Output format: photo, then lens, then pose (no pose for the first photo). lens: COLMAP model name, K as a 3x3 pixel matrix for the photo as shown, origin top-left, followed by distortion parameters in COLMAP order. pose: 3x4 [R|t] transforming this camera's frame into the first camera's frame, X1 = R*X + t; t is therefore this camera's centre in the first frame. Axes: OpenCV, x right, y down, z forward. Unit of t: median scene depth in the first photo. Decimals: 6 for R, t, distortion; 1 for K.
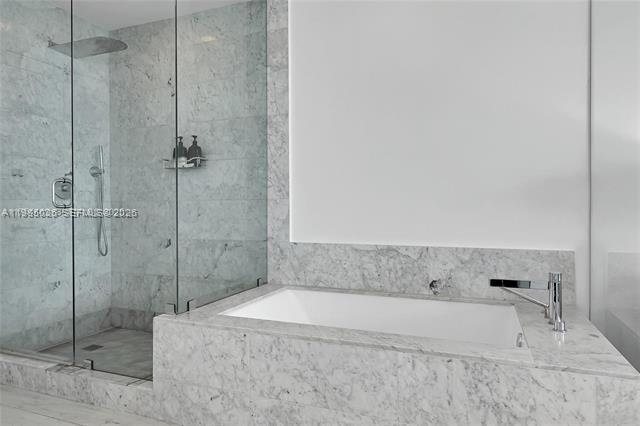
lens RADIAL K [[408.6, 0, 317.4], [0, 408.6, 207.9], [0, 0, 1]] dist [-0.003970, -0.006337]
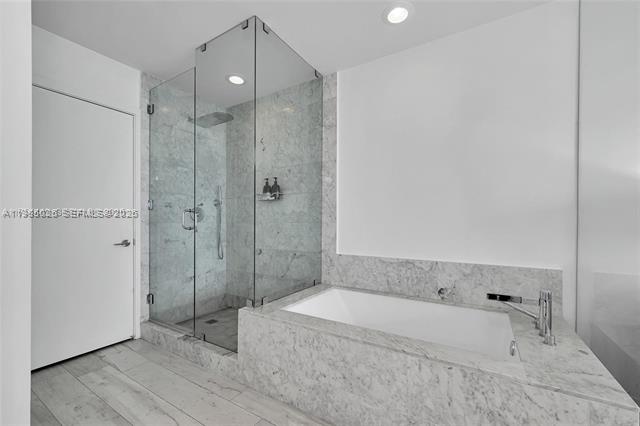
lens RADIAL K [[244.7, 0, 360.0], [0, 244.7, 225.5], [0, 0, 1]] dist [-0.008791, 0.000424]
pose [[0.995920, -0.009710, -0.089712, 0.098491], [0.013034, 0.999247, 0.036539, -0.047280], [0.089290, -0.037560, 0.995297, 0.218946]]
